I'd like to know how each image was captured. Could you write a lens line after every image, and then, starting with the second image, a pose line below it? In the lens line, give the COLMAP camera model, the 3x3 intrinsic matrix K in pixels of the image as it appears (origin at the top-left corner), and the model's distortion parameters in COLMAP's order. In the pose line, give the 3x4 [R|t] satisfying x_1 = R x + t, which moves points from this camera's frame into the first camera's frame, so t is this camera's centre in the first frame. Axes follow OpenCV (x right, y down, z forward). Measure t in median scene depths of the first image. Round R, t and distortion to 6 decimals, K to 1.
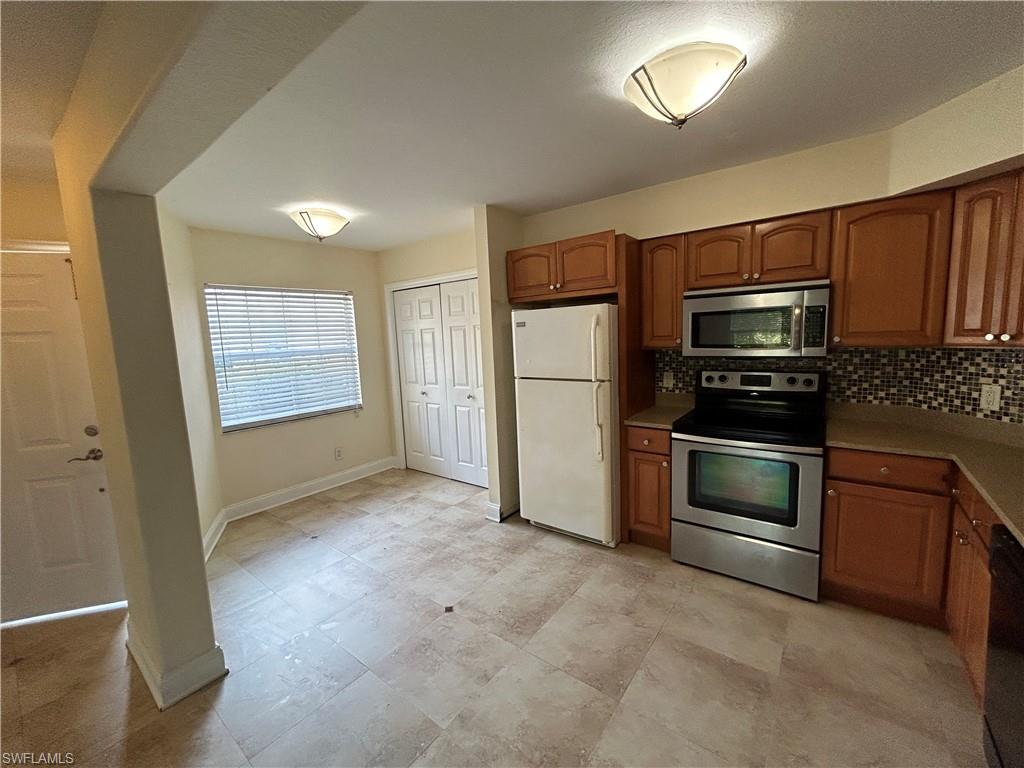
lens RADIAL K [[411.4, 0, 512.1], [0, 411.4, 379.4], [0, 0, 1]] dist [0.000443, 0.000659]
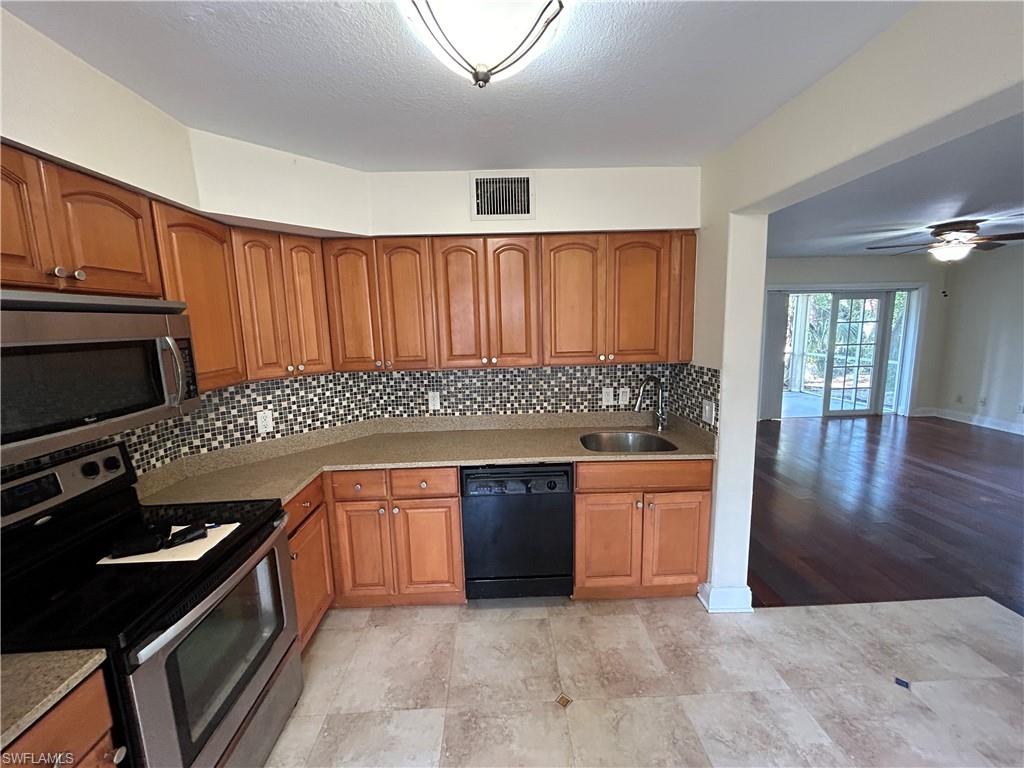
lens RADIAL K [[411.4, 0, 510.9], [0, 411.4, 381.6], [0, 0, 1]] dist [0.000443, 0.000659]
pose [[-0.641064, -0.053569, 0.765615, -0.141261], [0.137746, 0.973332, 0.183440, -0.169043], [-0.755025, 0.223058, -0.616590, 1.088113]]
